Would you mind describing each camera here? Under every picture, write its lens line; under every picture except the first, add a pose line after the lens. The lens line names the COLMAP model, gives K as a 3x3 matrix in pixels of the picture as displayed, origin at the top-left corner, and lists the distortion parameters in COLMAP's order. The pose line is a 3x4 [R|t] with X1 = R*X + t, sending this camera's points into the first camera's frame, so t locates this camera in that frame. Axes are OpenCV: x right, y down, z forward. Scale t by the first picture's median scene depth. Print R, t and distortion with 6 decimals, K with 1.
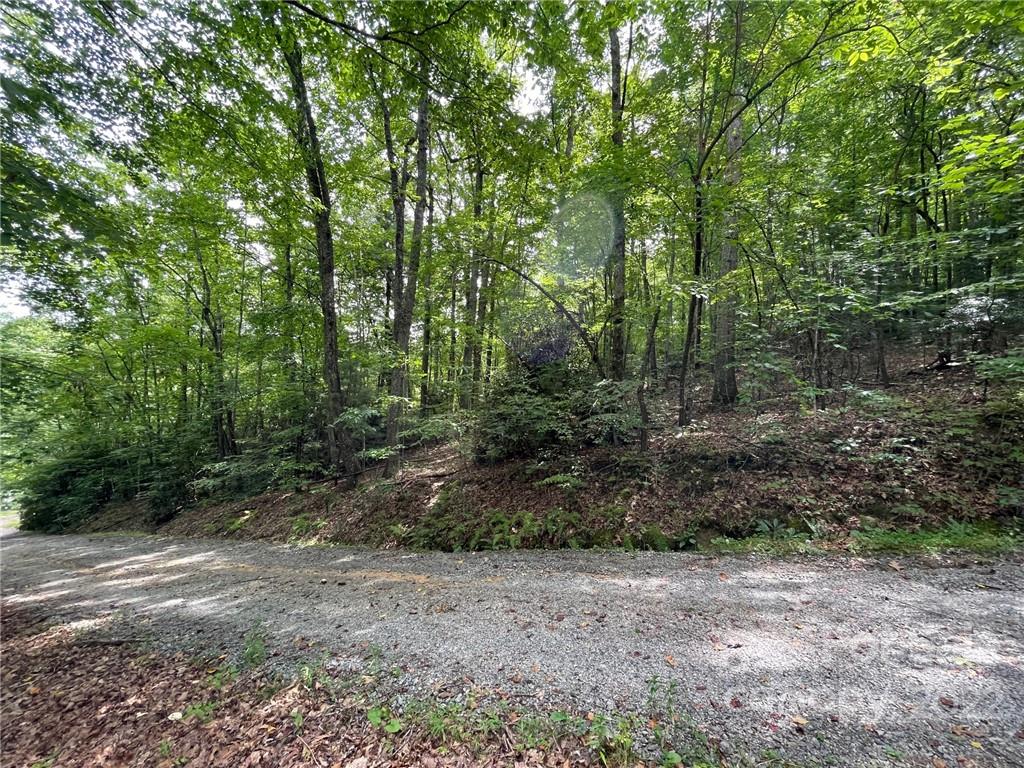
lens RADIAL K [[411.9, 0, 514.3], [0, 411.9, 384.4], [0, 0, 1]] dist [-0.004793, 0.000129]
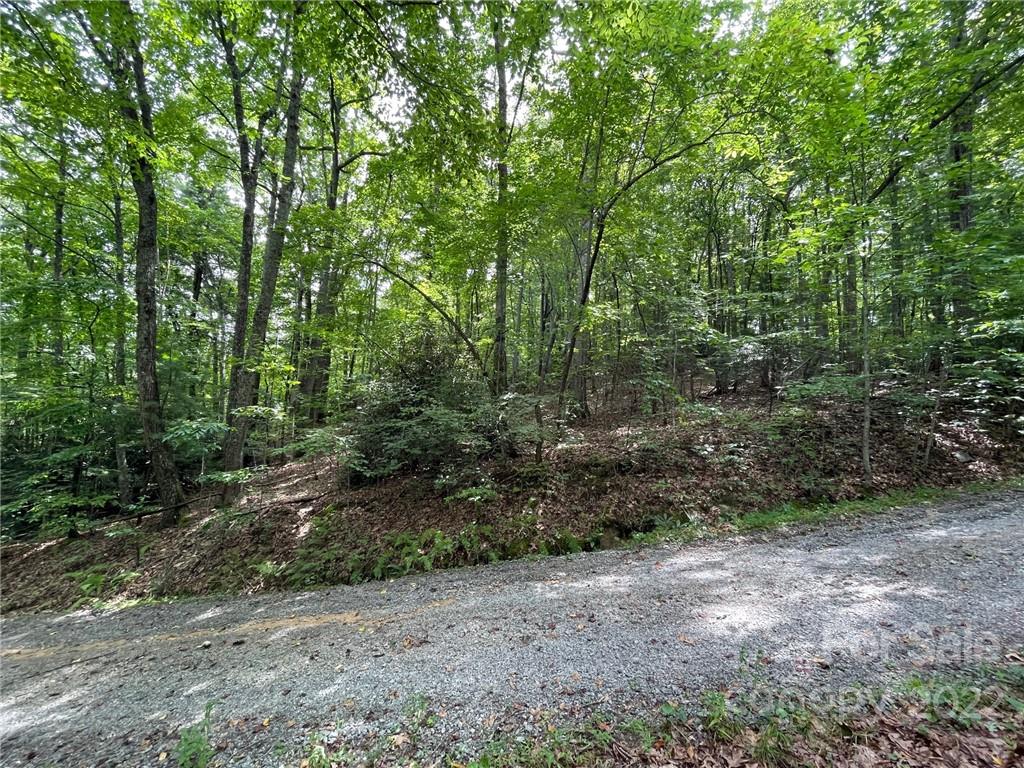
lens RADIAL K [[411.9, 0, 513.3], [0, 411.9, 384.4], [0, 0, 1]] dist [-0.004793, 0.000129]
pose [[0.921436, 0.038999, 0.386567, -0.192375], [-0.022650, 0.998649, -0.046760, 0.017047], [-0.387869, 0.034331, 0.921075, 0.051344]]
